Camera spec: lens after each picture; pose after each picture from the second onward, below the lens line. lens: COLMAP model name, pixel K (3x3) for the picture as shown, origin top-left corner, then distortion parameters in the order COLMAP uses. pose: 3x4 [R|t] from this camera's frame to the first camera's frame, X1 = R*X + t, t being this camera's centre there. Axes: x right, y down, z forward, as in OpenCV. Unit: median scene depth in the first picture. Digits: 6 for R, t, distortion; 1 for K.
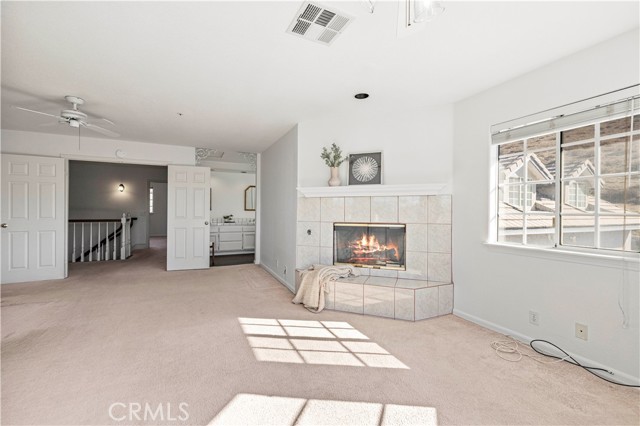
lens RADIAL K [[269.5, 0, 318.7], [0, 269.5, 209.7], [0, 0, 1]] dist [-0.001757, -0.000004]
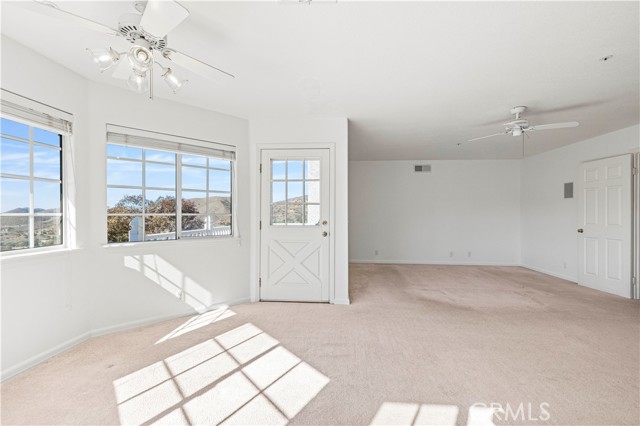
lens RADIAL K [[269.5, 0, 314.8], [0, 269.5, 216.5], [0, 0, 1]] dist [-0.001757, -0.000004]
pose [[-0.484601, -0.001223, -0.874734, 0.347697], [-0.003315, 0.999994, 0.000438, 0.006765], [0.874729, 0.003112, -0.484603, 0.736119]]
